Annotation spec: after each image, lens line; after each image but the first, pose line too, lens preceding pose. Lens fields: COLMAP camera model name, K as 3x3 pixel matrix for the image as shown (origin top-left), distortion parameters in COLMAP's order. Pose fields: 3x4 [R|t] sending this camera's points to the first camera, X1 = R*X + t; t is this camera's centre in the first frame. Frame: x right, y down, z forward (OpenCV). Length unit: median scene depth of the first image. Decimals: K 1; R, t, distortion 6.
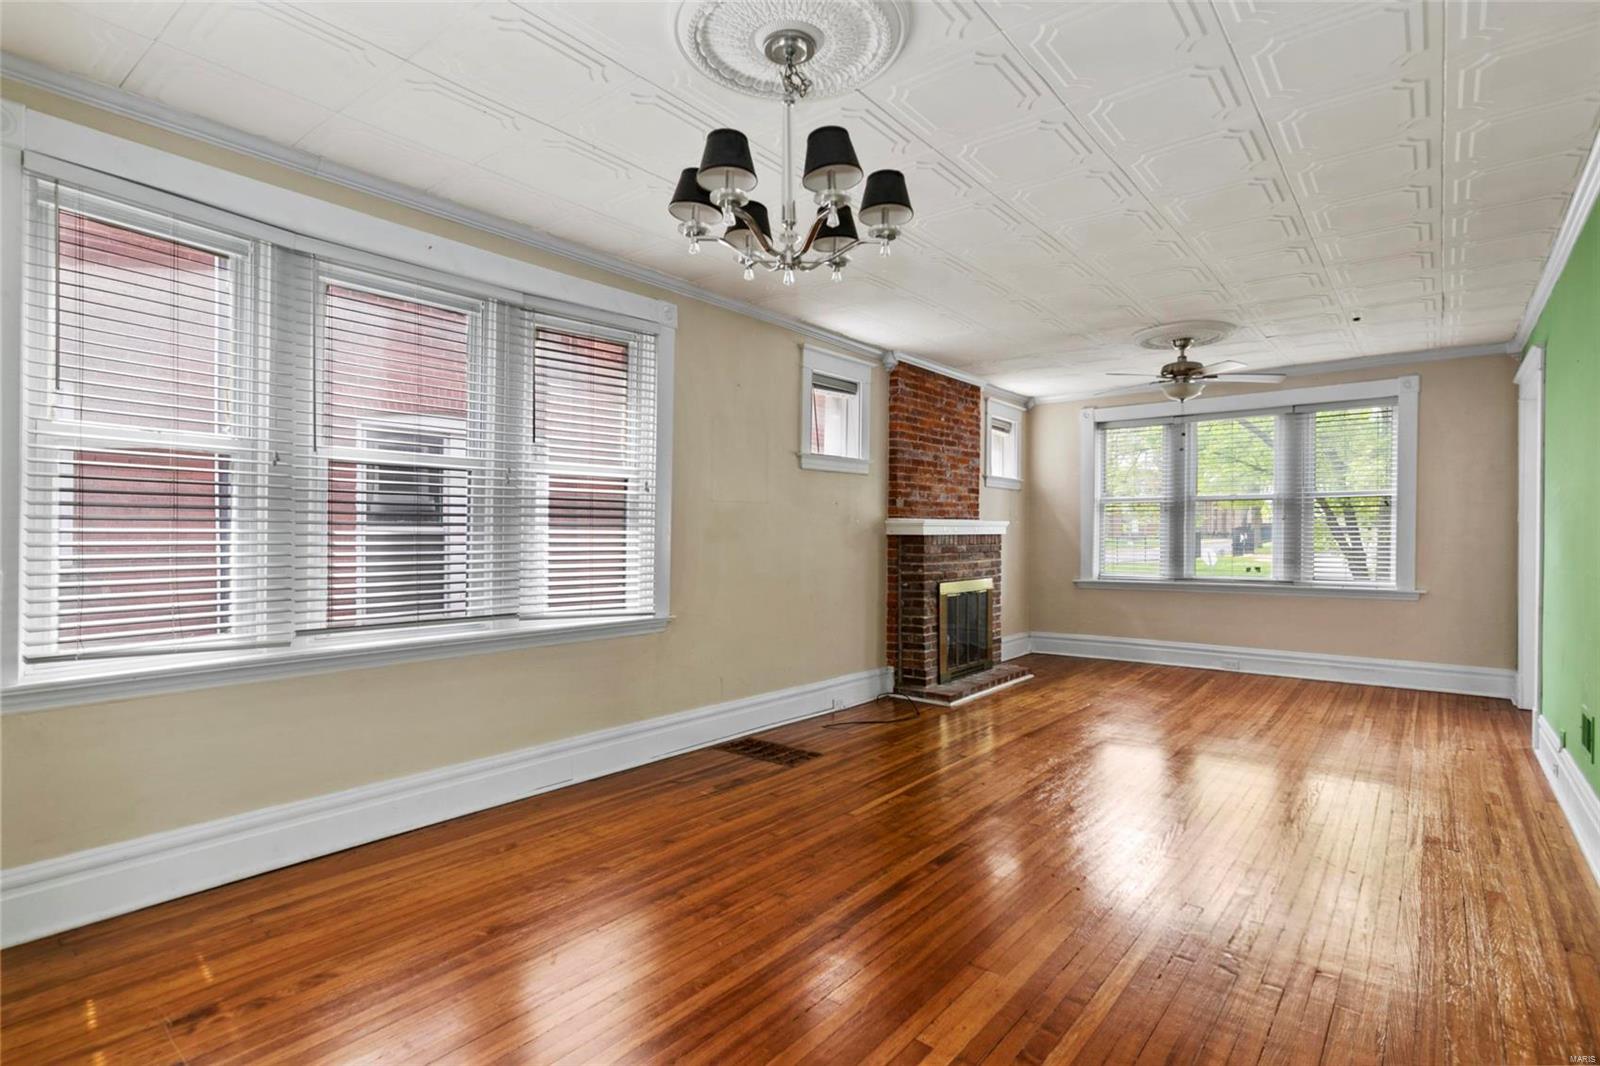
lens RADIAL K [[821.7, 0, 800.4], [0, 821.7, 530.8], [0, 0, 1]] dist [-0.001136, -0.000006]
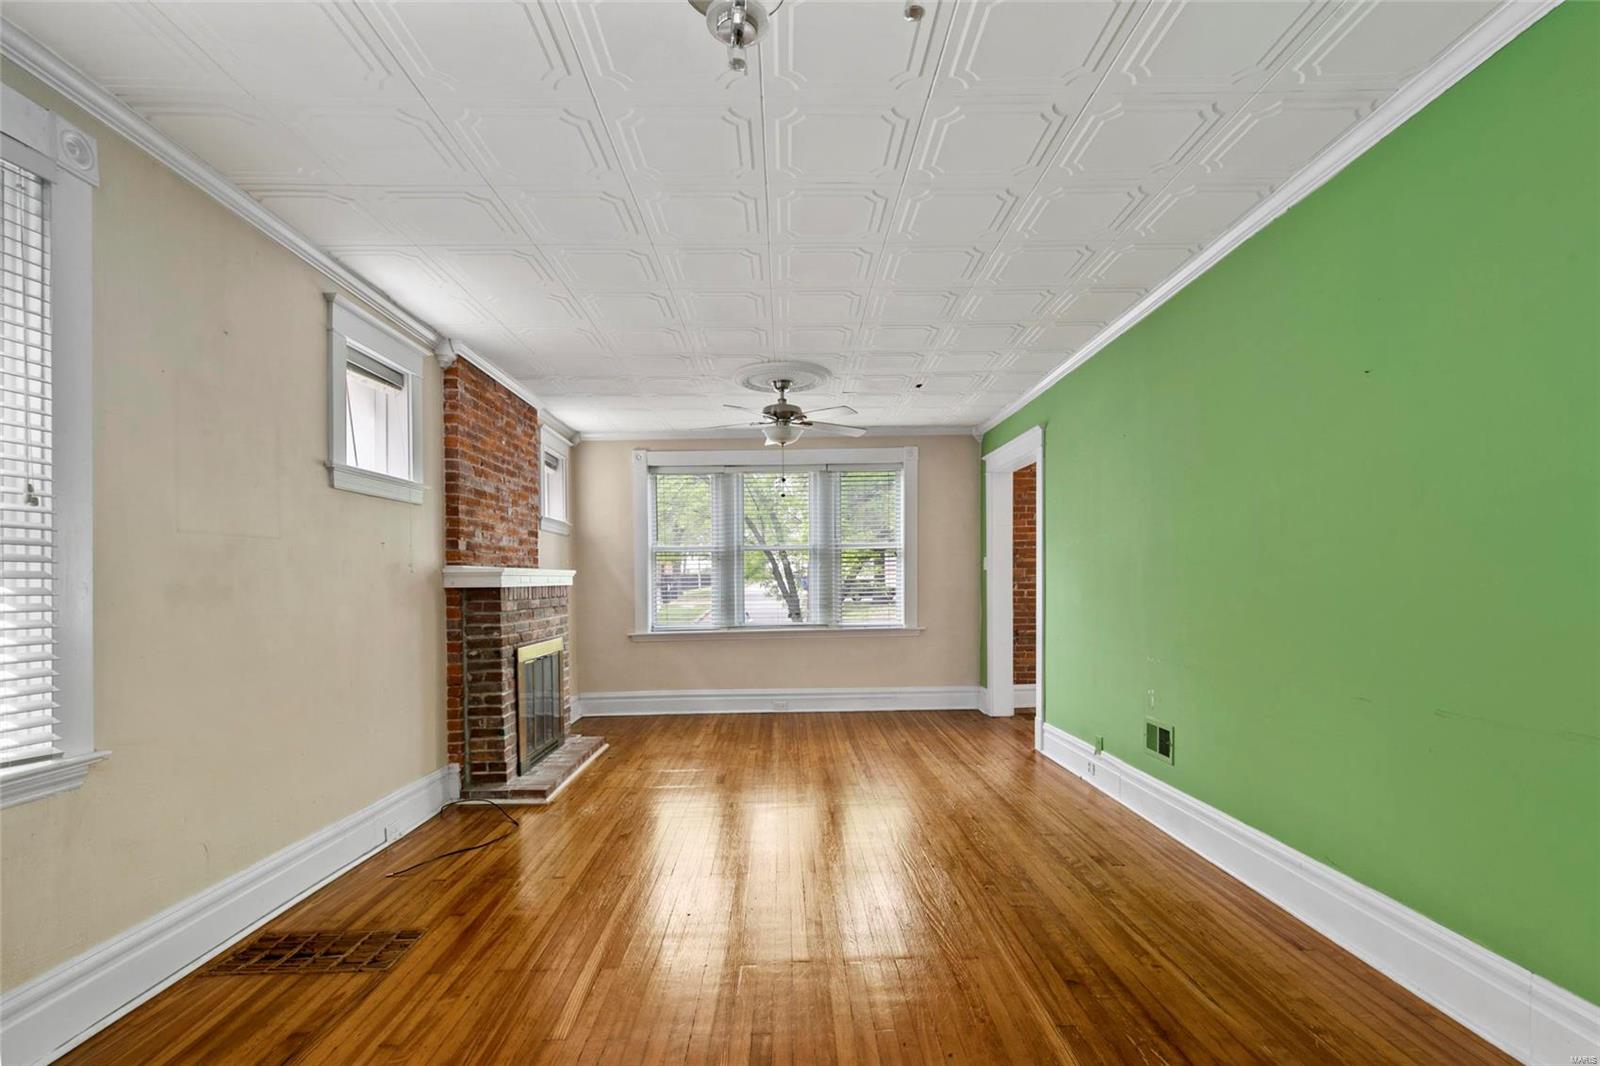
lens RADIAL K [[775.5, 0, 821.1], [0, 775.5, 592.0], [0, 0, 1]] dist [0.004886, -0.000066]
pose [[0.760745, -0.020617, 0.648723, -0.091201], [0.012441, 0.999775, 0.017184, 0.000752], [-0.648931, -0.005002, 0.760831, 0.244745]]
